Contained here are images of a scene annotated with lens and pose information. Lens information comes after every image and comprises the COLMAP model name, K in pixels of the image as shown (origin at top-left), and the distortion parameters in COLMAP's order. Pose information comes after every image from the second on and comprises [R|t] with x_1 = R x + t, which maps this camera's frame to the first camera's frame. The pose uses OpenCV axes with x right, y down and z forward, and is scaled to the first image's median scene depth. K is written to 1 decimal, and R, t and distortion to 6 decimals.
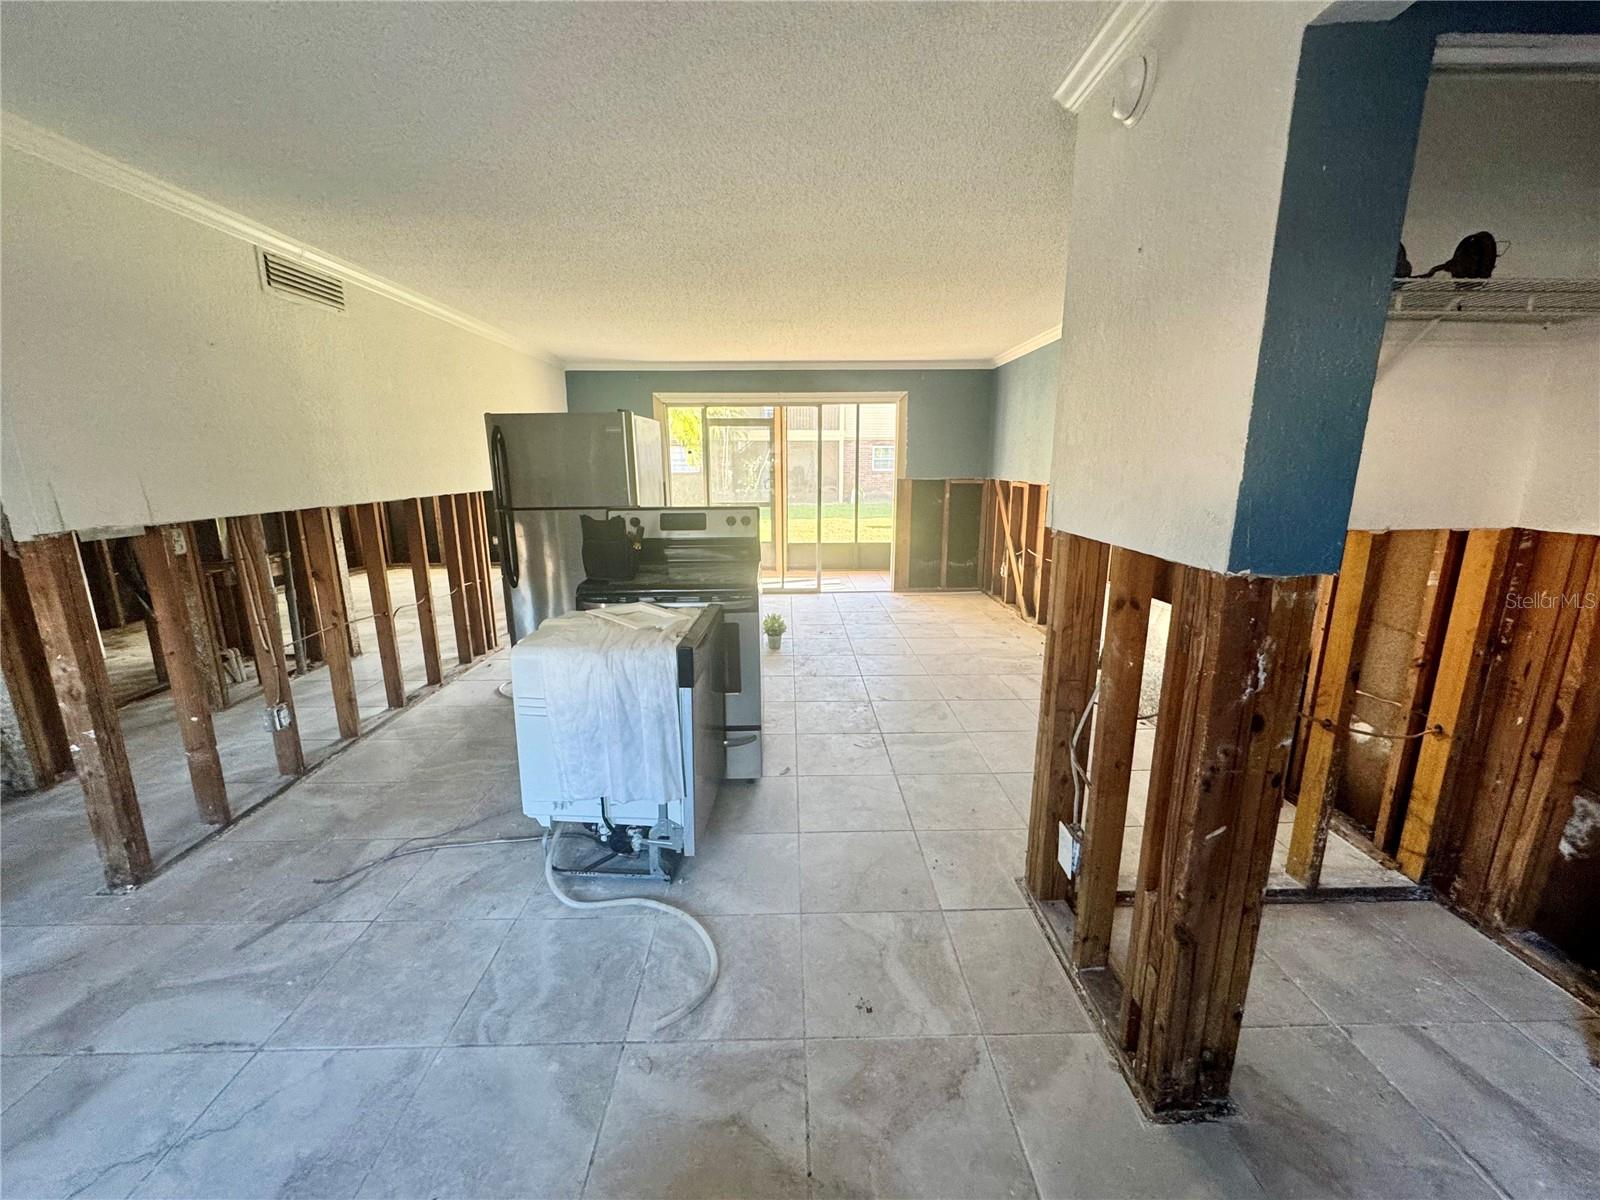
lens RADIAL K [[636.3, 0, 800.0], [0, 636.3, 600.0], [0, 0, 1]] dist [-0.000100, -0.000237]
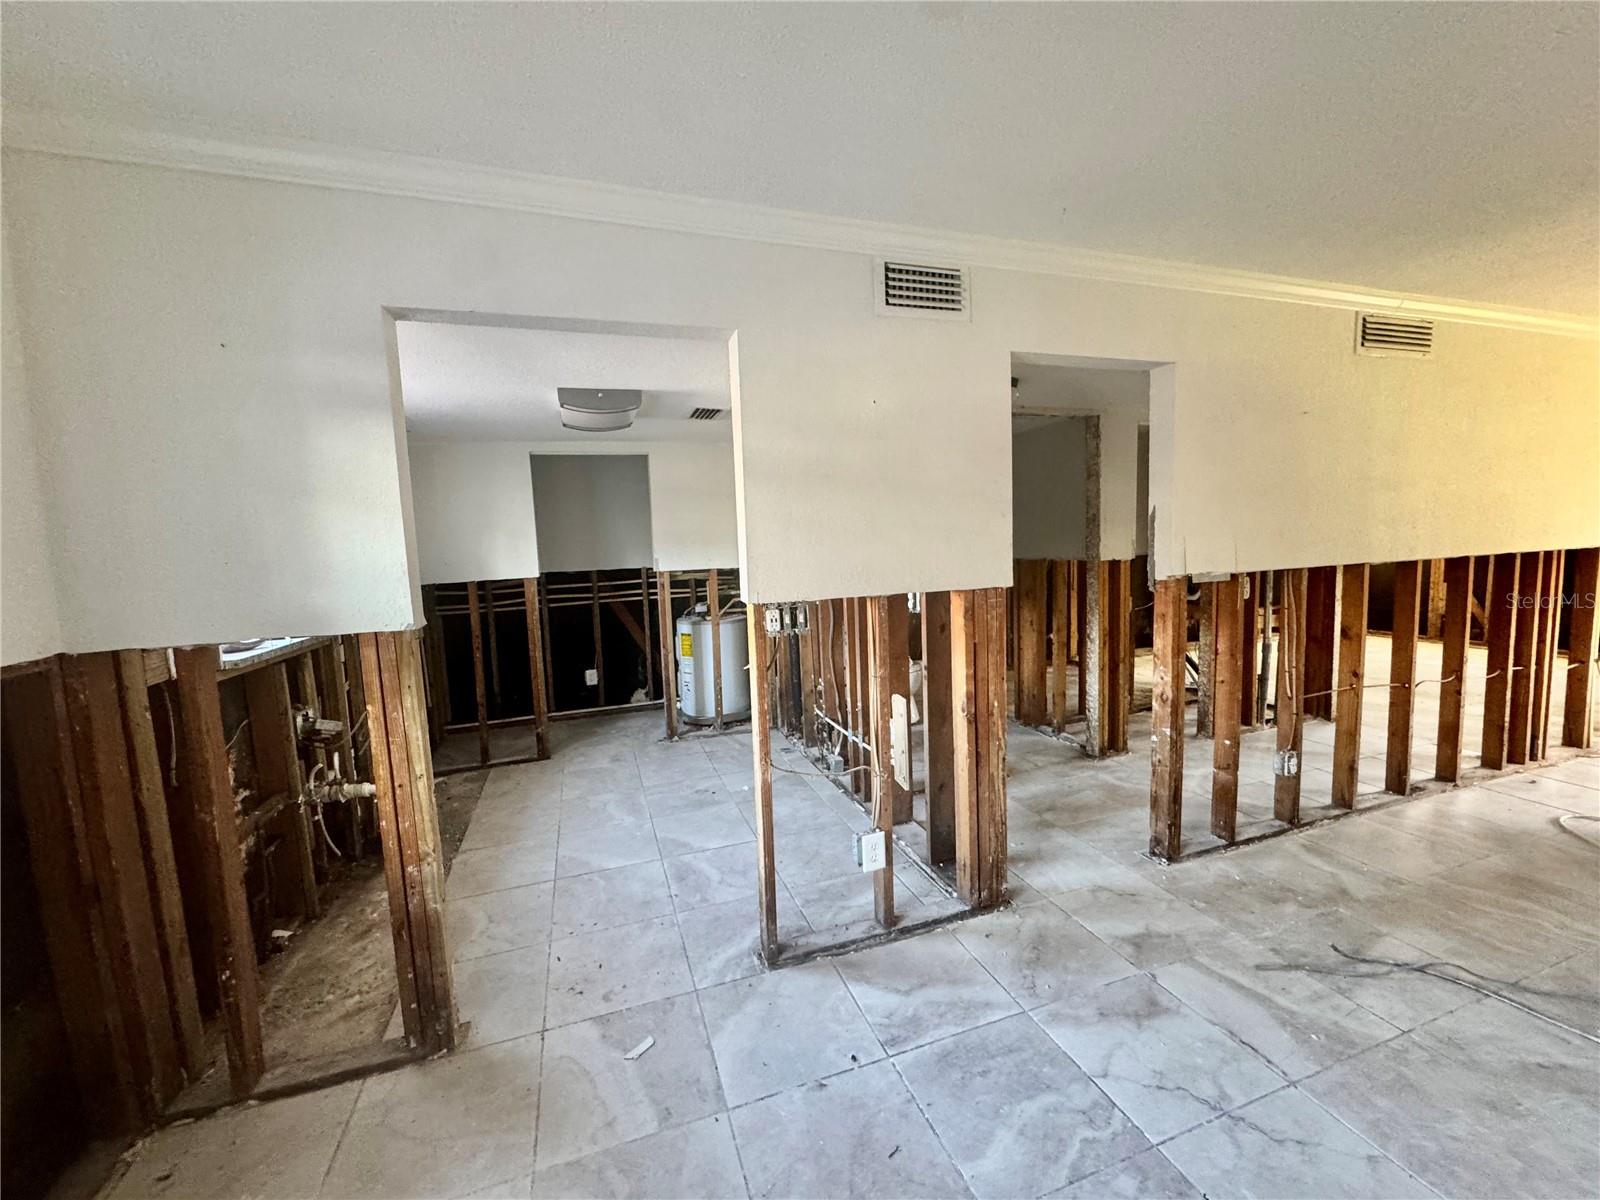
lens RADIAL K [[636.3, 0, 800.0], [0, 636.3, 600.0], [0, 0, 1]] dist [-0.000100, -0.000237]
pose [[0.309138, 0.085835, -0.947136, -0.113810], [-0.171242, 0.984665, 0.033344, 0.025632], [0.935473, 0.151881, 0.319095, -0.106321]]
